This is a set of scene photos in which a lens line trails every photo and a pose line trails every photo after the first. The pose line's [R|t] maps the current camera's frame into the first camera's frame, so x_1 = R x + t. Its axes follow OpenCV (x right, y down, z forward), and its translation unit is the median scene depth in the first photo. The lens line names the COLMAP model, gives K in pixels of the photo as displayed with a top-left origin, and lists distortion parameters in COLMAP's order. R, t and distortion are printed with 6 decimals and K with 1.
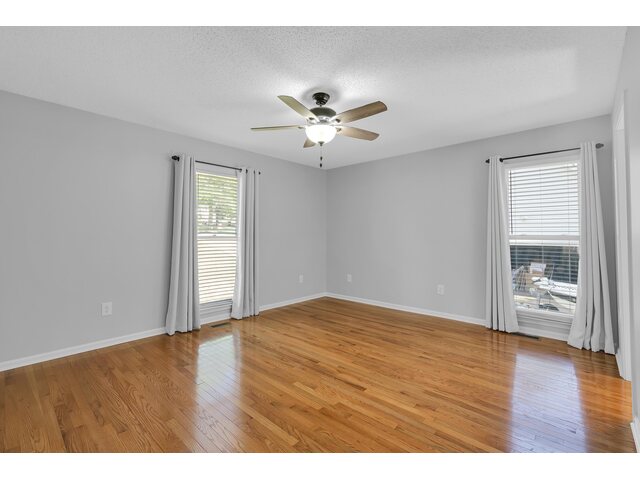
lens RADIAL K [[292.3, 0, 320.0], [0, 292.3, 238.6], [0, 0, 1]] dist [-0.001905, 0.000614]
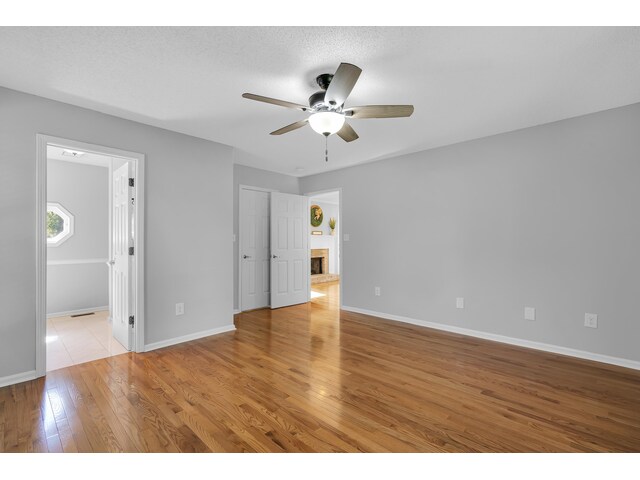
lens RADIAL K [[292.3, 0, 320.0], [0, 292.3, 238.6], [0, 0, 1]] dist [-0.001905, 0.000614]
pose [[-0.999991, -0.000584, 0.004106, 0.019230], [-0.000612, 0.999976, -0.006835, -0.014615], [-0.004102, -0.006838, -0.999968, 1.851205]]
